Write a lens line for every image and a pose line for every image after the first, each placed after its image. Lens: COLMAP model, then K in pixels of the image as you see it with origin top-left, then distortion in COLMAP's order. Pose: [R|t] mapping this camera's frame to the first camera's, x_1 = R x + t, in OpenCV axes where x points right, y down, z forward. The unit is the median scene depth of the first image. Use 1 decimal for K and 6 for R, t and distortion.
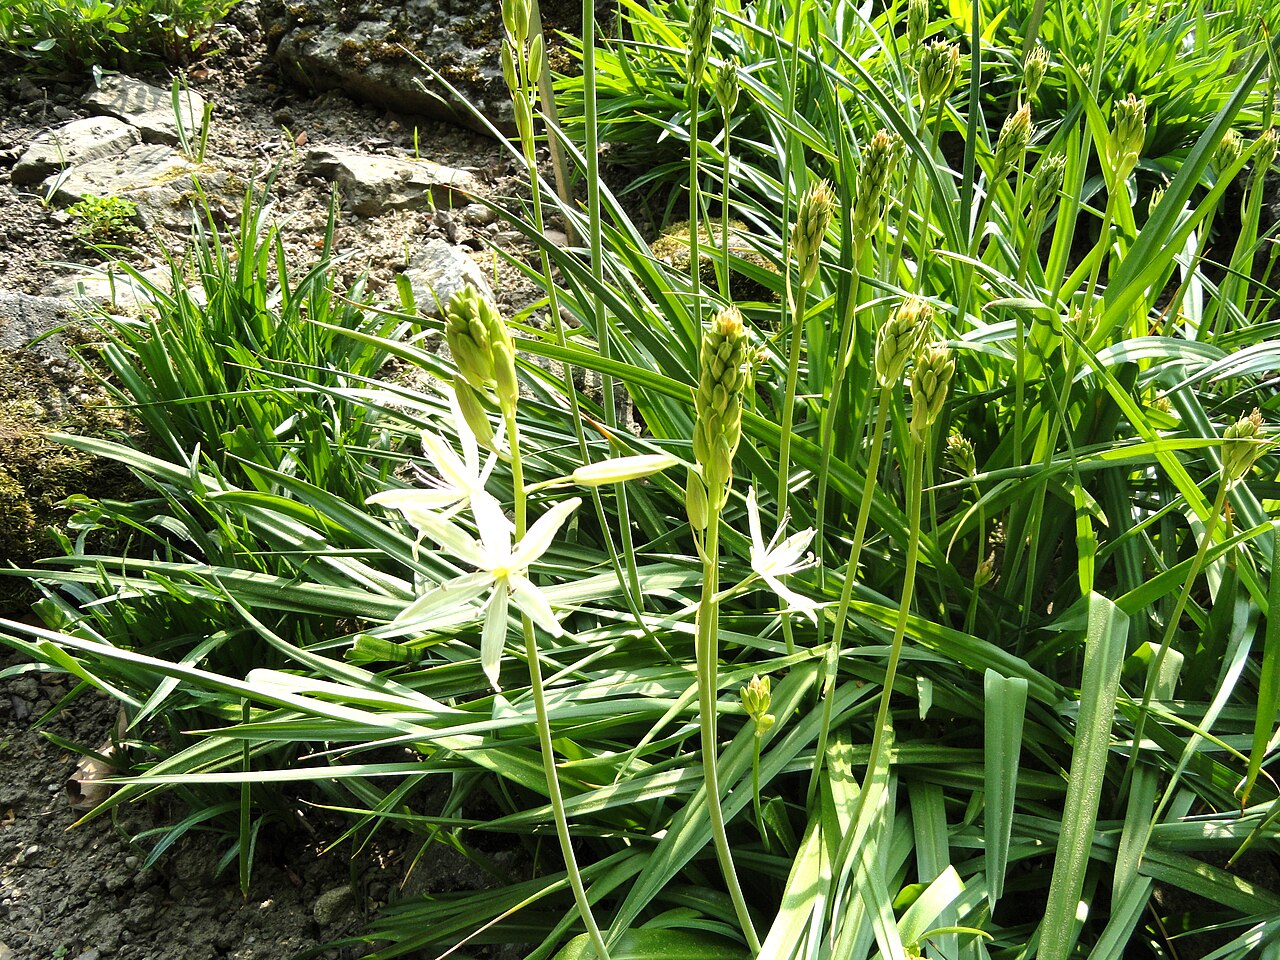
lens RADIAL K [[951.0, 0, 640.0], [0, 951.0, 480.0], [0, 0, 1]] dist [-0.000099, -0.000883]
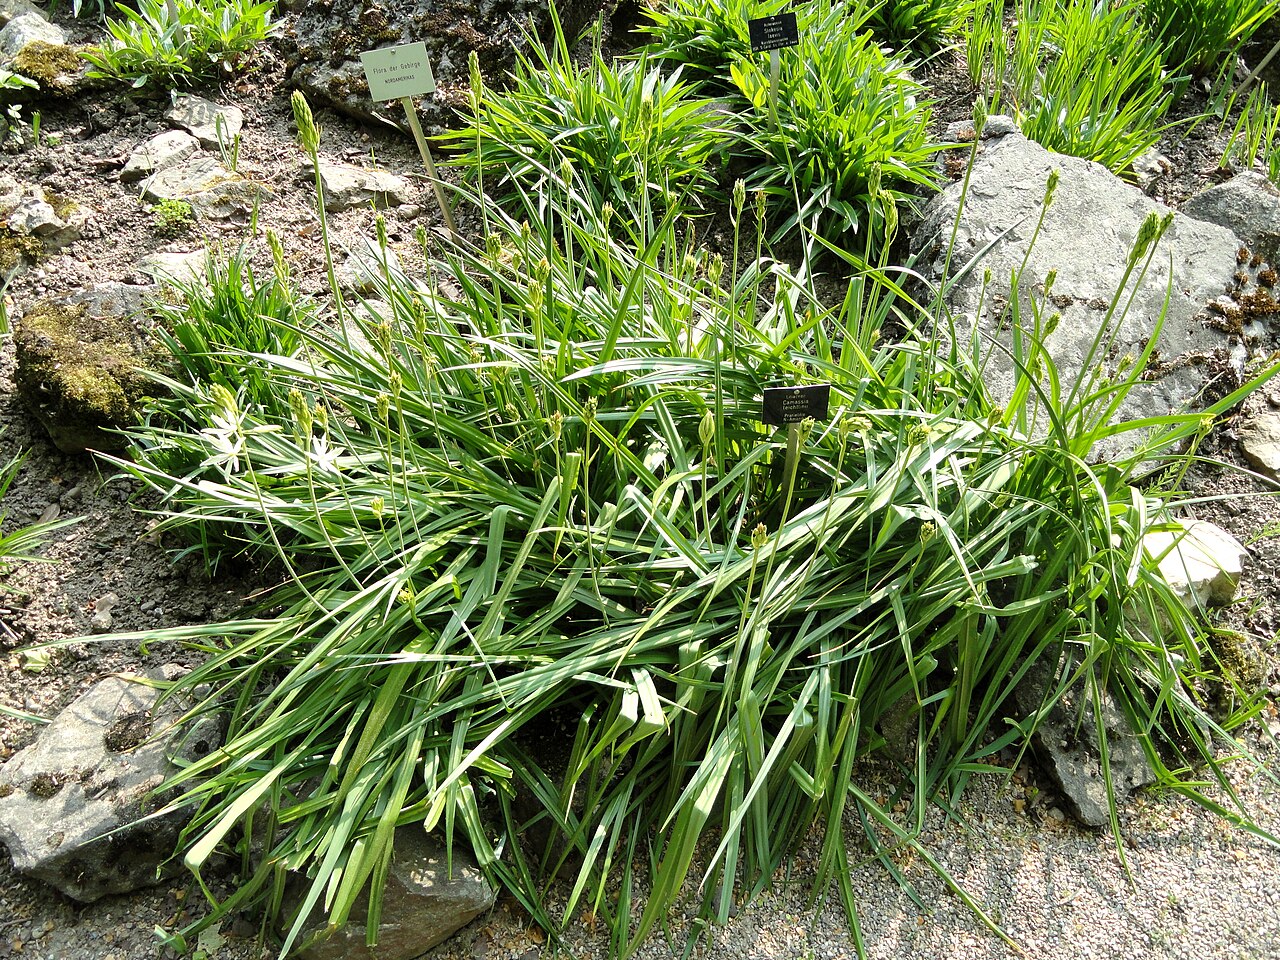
lens RADIAL K [[951.0, 0, 640.0], [0, 951.0, 480.0], [0, 0, 1]] dist [-0.000099, -0.000883]
pose [[0.992639, 0.076887, -0.093572, 0.396582], [-0.063239, 0.987993, 0.140961, -0.094907], [0.103287, -0.134006, 0.985583, -0.555550]]
